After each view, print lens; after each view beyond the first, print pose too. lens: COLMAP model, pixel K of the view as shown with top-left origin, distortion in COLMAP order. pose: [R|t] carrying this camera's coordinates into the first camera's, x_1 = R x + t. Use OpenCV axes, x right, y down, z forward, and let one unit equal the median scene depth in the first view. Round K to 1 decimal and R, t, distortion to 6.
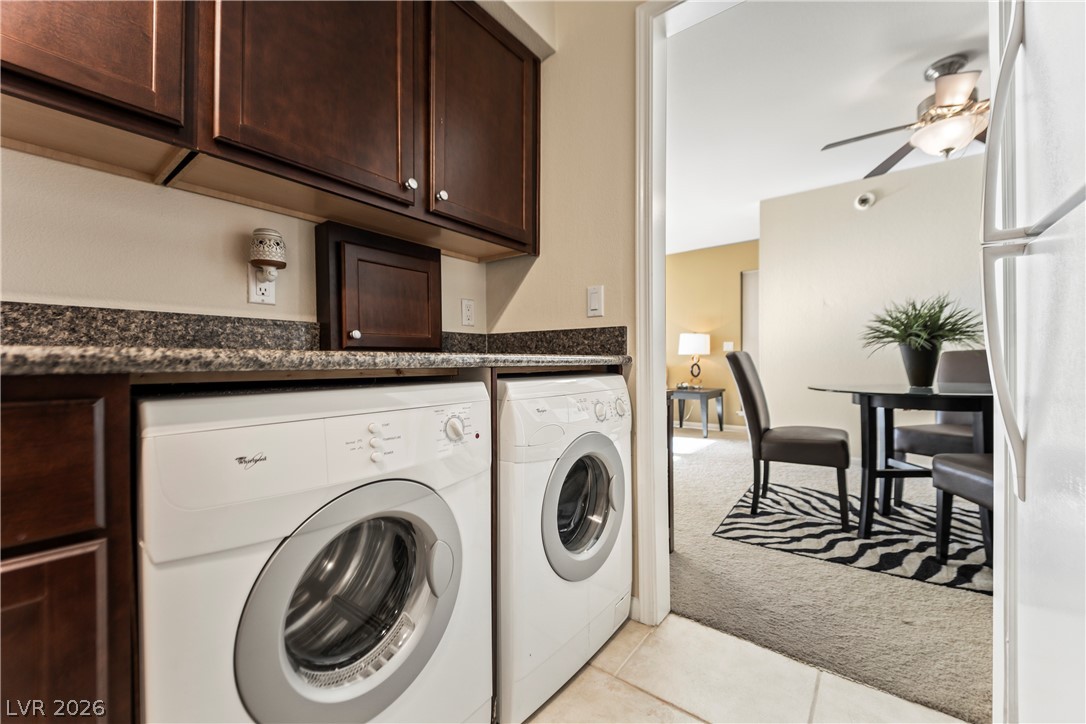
lens RADIAL K [[429.1, 0, 543.8], [0, 429.1, 363.3], [0, 0, 1]] dist [0.019319, -0.013462]
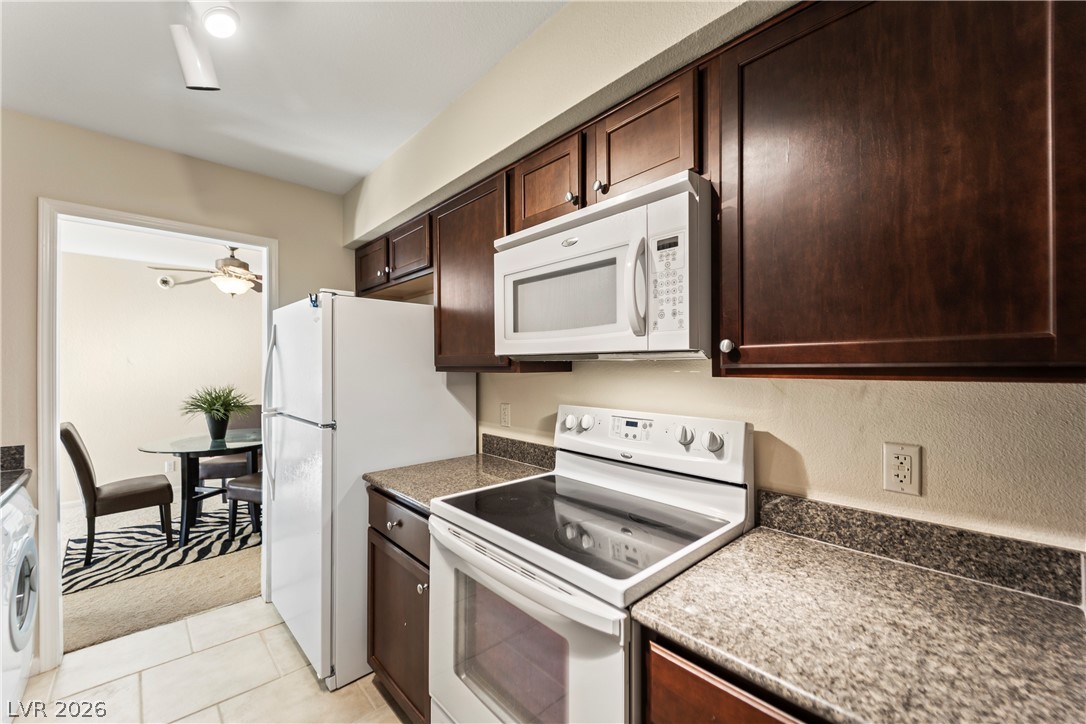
lens RADIAL K [[429.1, 0, 543.8], [0, 429.1, 363.3], [0, 0, 1]] dist [0.019319, -0.013462]
pose [[0.150715, 0.009747, 0.988529, -0.573667], [0.001070, 0.999949, -0.010023, -0.219323], [-0.988577, 0.002568, 0.150697, -0.476776]]
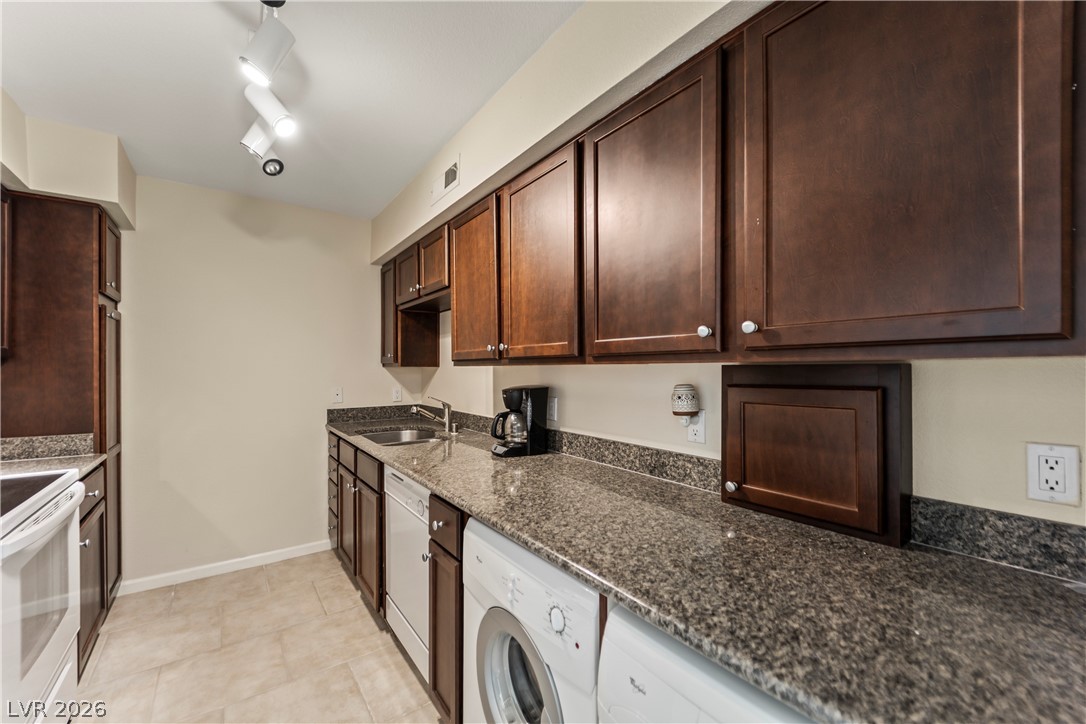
lens RADIAL K [[440.6, 0, 542.6], [0, 440.6, 366.2], [0, 0, 1]] dist [-0.000057, -0.000039]
pose [[-0.276562, 0.003064, -0.960991, 0.362522], [0.001481, 0.999995, 0.002762, -0.204203], [0.960995, -0.000659, -0.276566, 0.543610]]
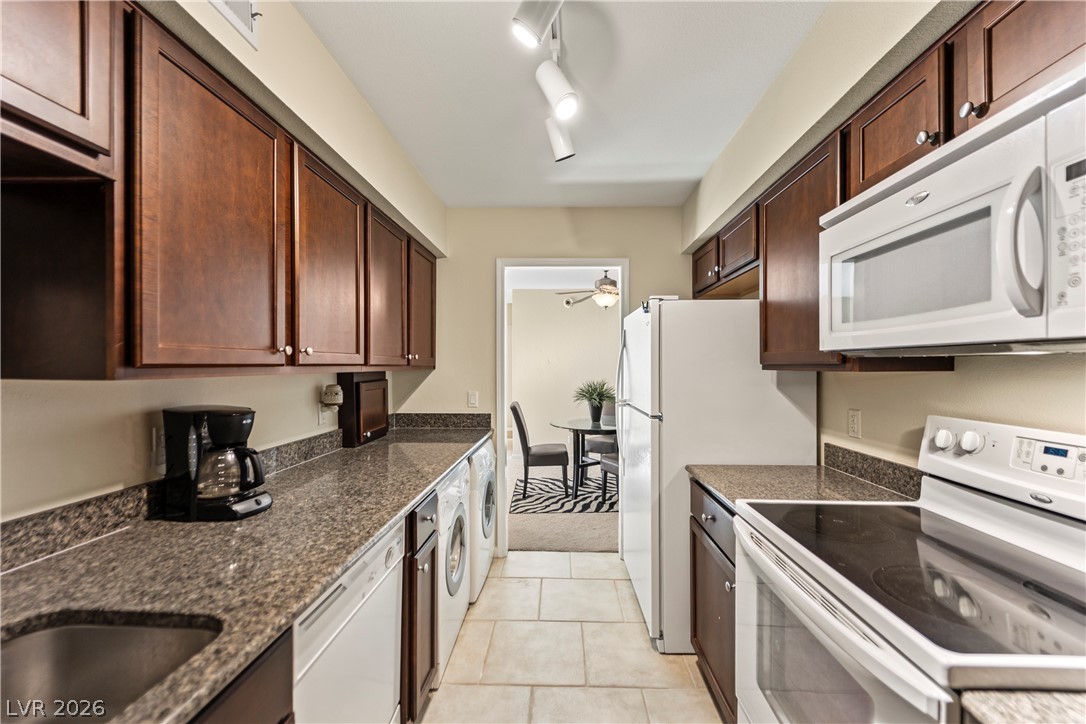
lens RADIAL K [[431.2, 0, 551.4], [0, 431.2, 367.1], [0, 0, 1]] dist [0.017091, -0.014244]
pose [[0.801429, 0.000426, 0.598090, -0.558968], [-0.001451, 0.999998, 0.001232, -0.216730], [-0.598089, -0.001856, 0.801428, -0.556536]]
